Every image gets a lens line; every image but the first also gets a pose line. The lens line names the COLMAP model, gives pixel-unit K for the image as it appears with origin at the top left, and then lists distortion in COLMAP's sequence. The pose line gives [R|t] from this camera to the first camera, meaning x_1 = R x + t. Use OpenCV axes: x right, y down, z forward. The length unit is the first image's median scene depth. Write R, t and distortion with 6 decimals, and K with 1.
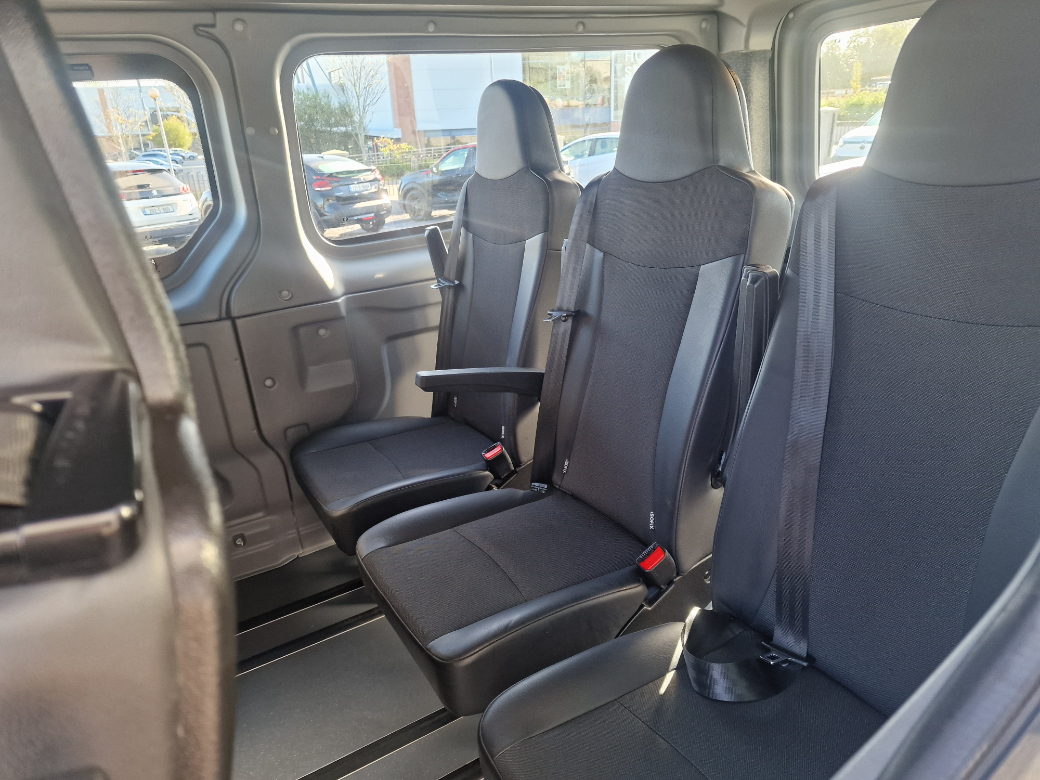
lens RADIAL K [[699.8, 0, 528.5], [0, 699.8, 398.9], [0, 0, 1]] dist [0.059721, -0.052027]
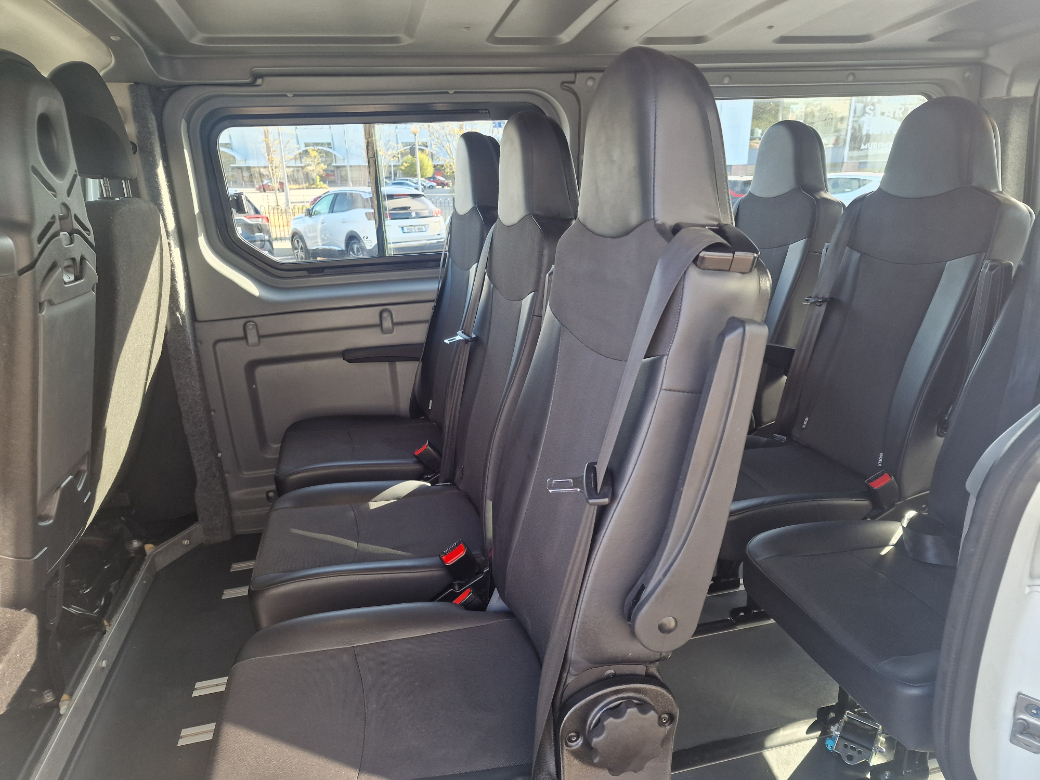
lens RADIAL K [[699.8, 0, 528.5], [0, 699.8, 398.9], [0, 0, 1]] dist [0.059721, -0.052027]
pose [[0.958014, 0.115827, -0.262284, -0.096353], [-0.127805, 0.991375, -0.029016, 0.156991], [0.256661, 0.061319, 0.964554, -0.353711]]
